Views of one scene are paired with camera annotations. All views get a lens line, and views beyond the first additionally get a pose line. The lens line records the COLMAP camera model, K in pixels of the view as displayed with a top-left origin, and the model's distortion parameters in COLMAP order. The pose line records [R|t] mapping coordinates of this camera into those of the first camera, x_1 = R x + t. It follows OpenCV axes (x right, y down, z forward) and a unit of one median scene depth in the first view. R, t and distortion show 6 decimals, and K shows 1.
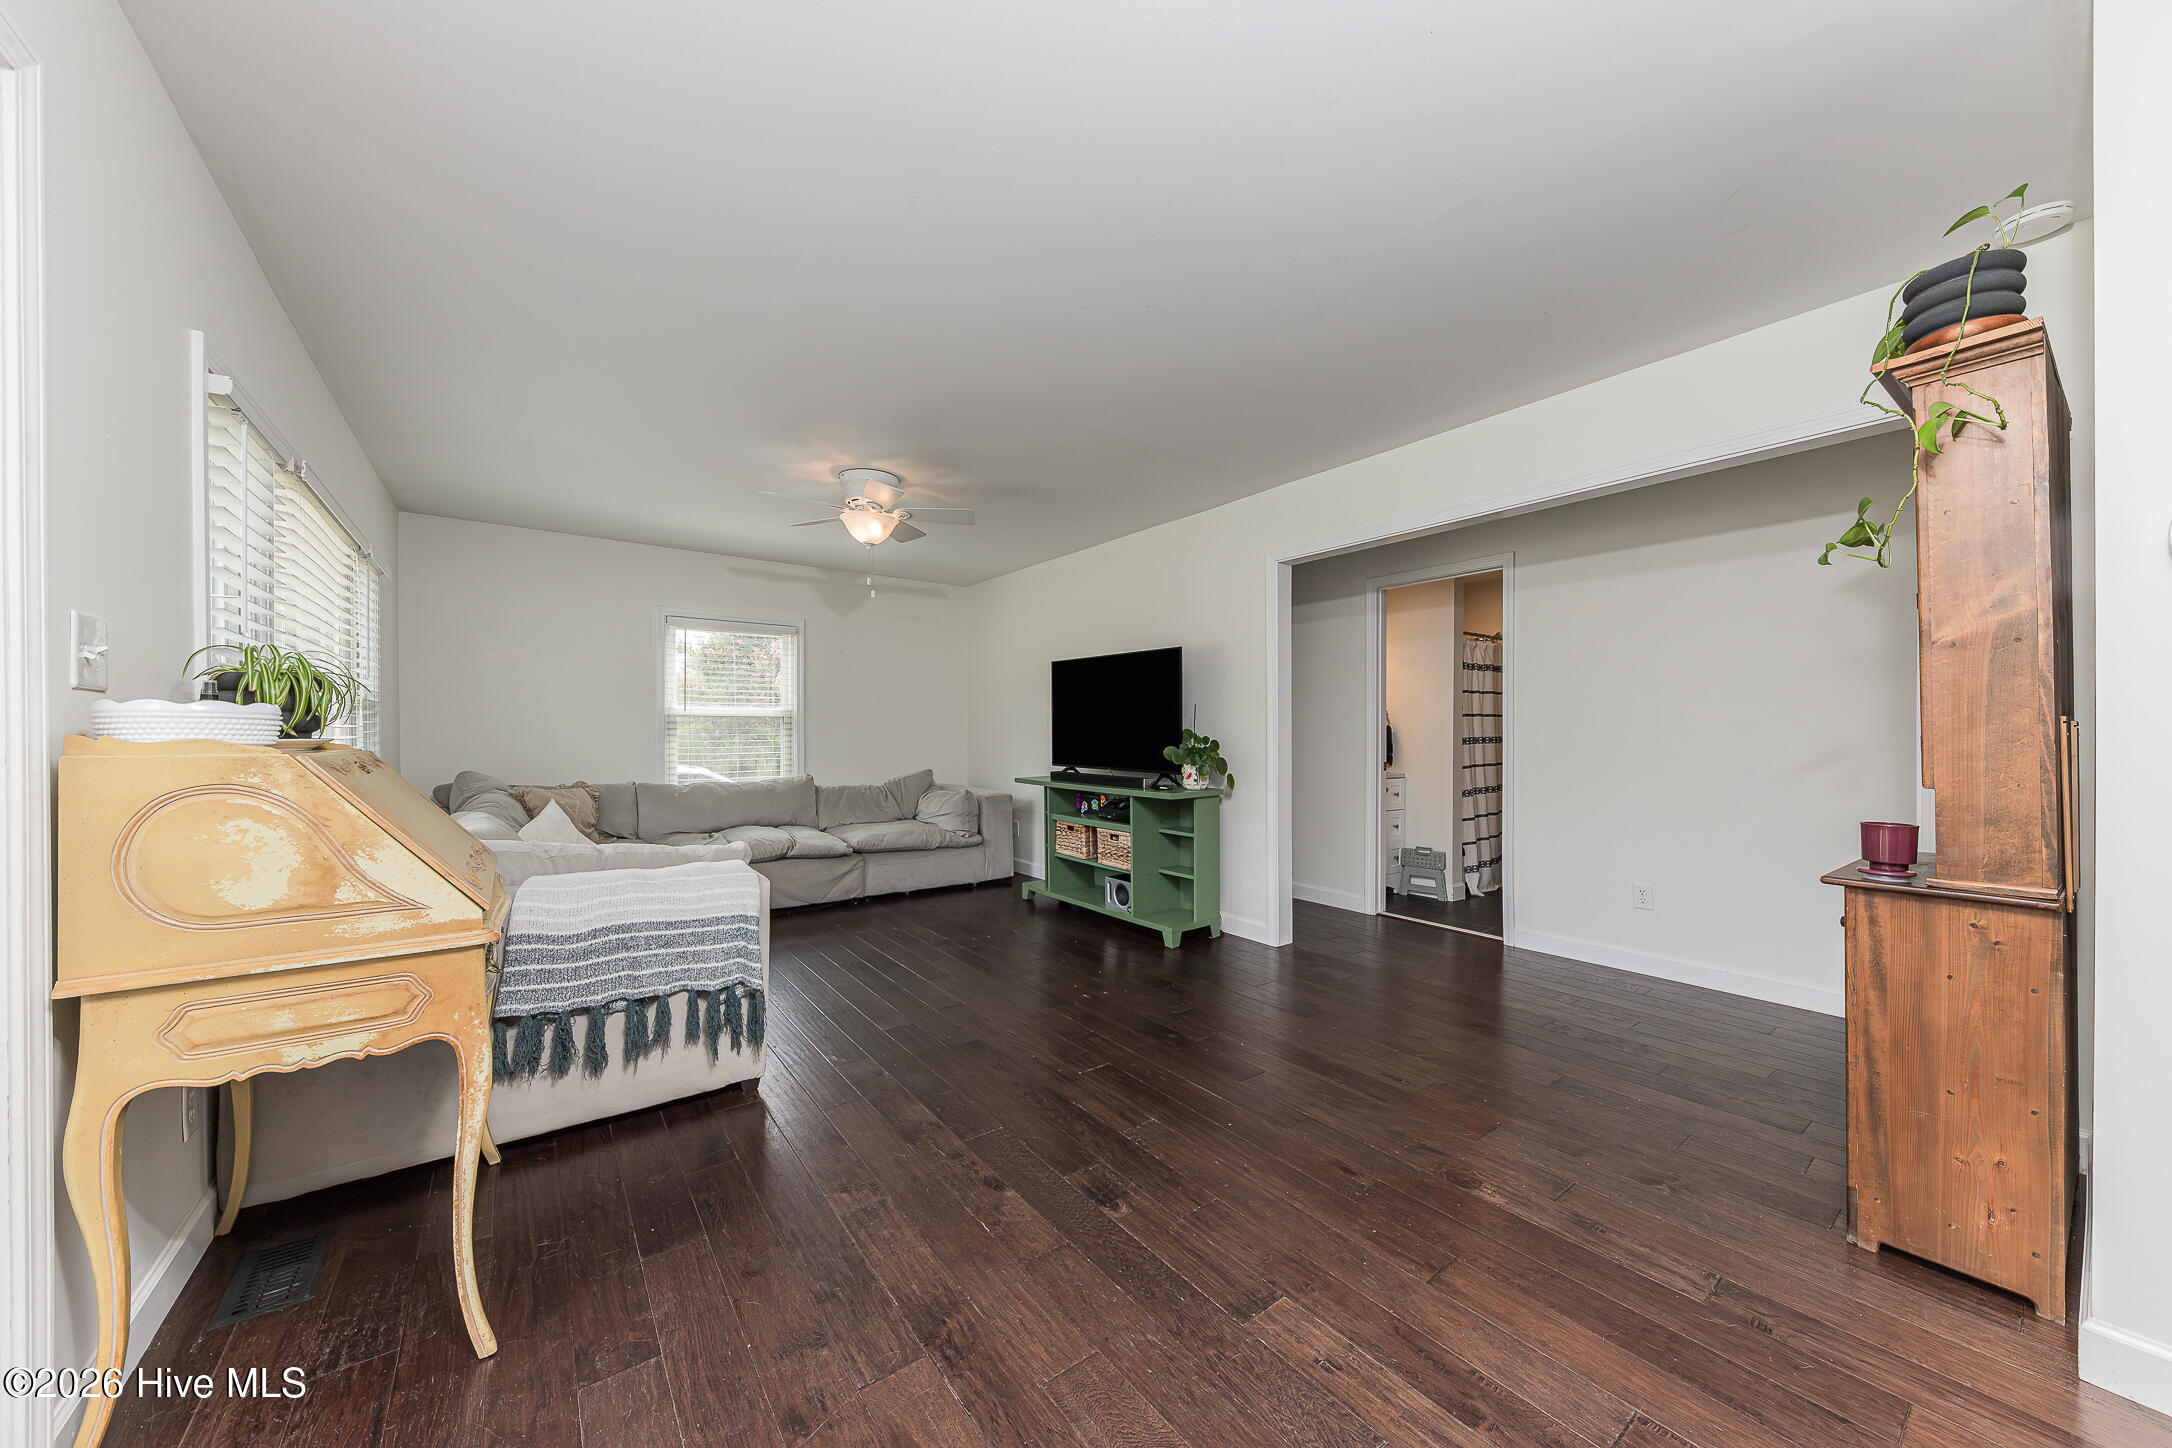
lens RADIAL K [[747.8, 0, 1086.5], [0, 747.8, 731.3], [0, 0, 1]] dist [0.019832, -0.007337]
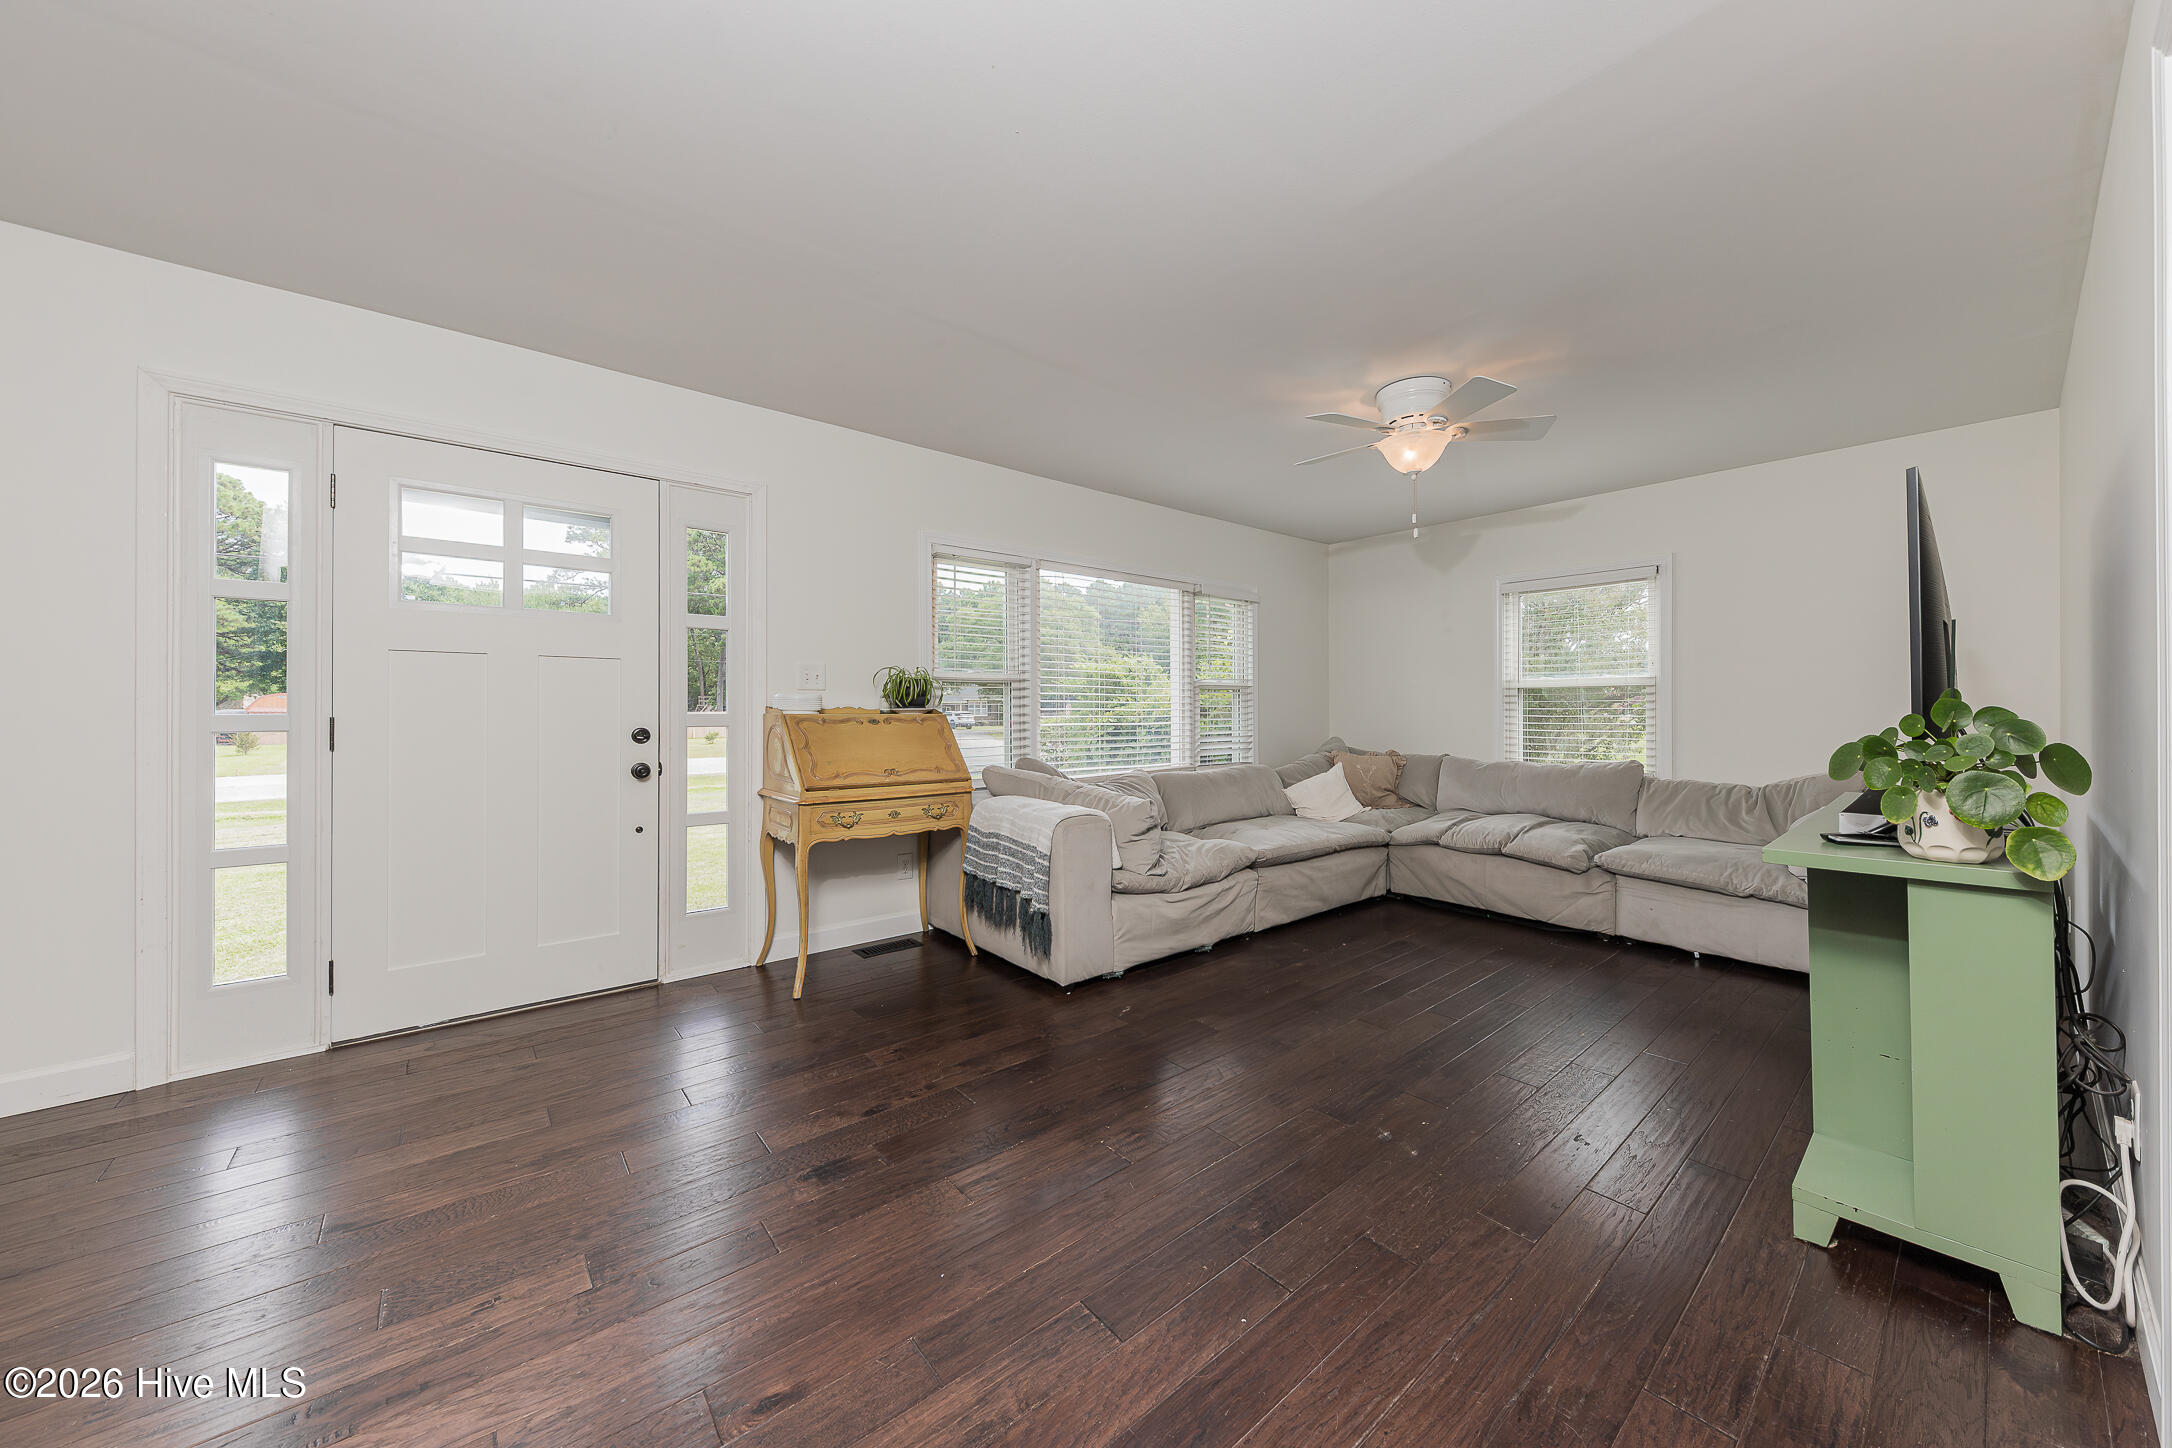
lens RADIAL K [[762.3, 0, 1127.4], [0, 762.3, 695.7], [0, 0, 1]] dist [0.001943, -0.000020]
pose [[0.082813, -0.019268, -0.996379, 0.486318], [0.004316, 0.999811, -0.018975, 0.007199], [0.996556, -0.002729, 0.082880, 0.598794]]
